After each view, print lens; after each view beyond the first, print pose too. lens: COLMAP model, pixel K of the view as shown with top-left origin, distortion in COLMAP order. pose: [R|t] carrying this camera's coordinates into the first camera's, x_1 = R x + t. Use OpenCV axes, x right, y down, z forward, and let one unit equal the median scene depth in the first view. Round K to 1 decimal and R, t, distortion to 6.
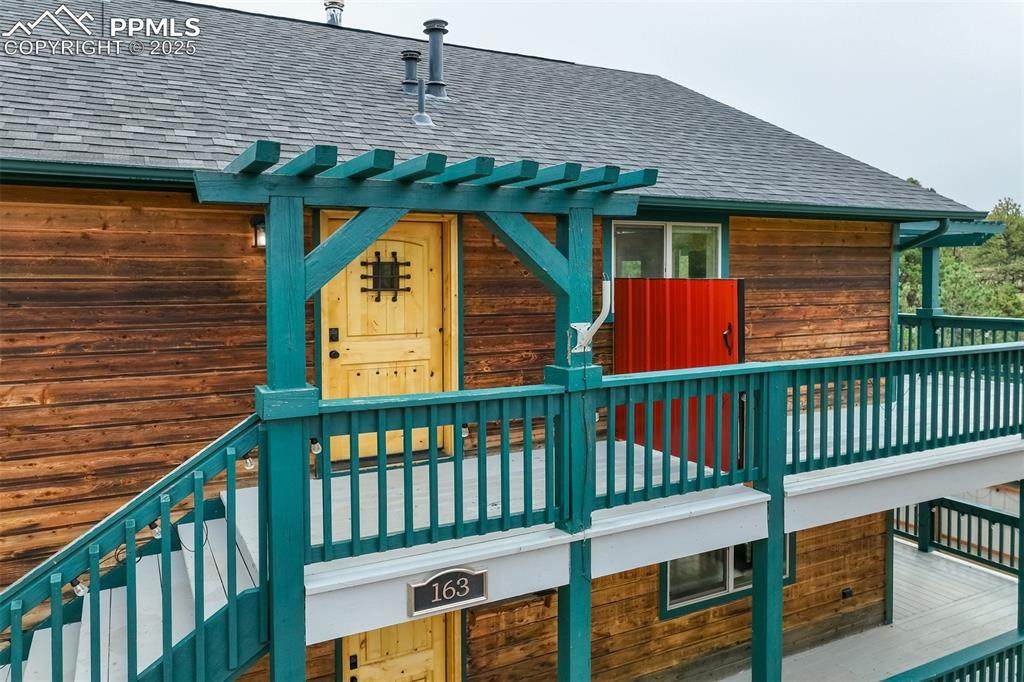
lens RADIAL K [[745.7, 0, 506.7], [0, 745.7, 372.8], [0, 0, 1]] dist [-0.013661, 0.025580]
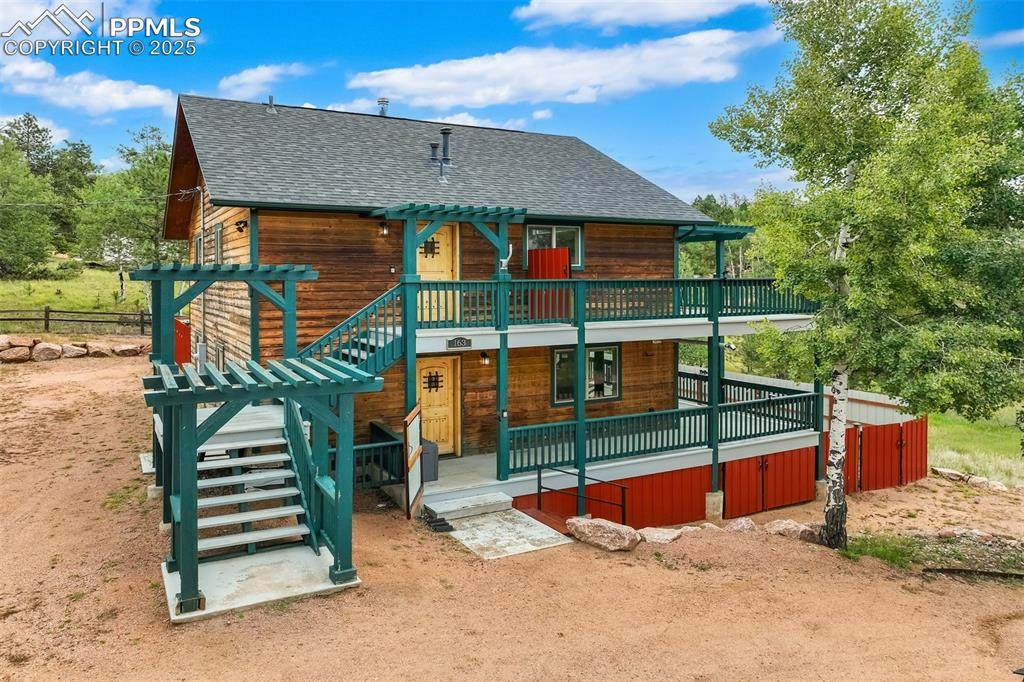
lens RADIAL K [[745.7, 0, 512.7], [0, 745.7, 340.8], [0, 0, 1]] dist [-0.013661, 0.025580]
pose [[0.999565, -0.001678, 0.029452, 0.035627], [0.003067, 0.998881, -0.047191, 0.285450], [-0.029340, 0.047261, 0.998452, -1.396104]]
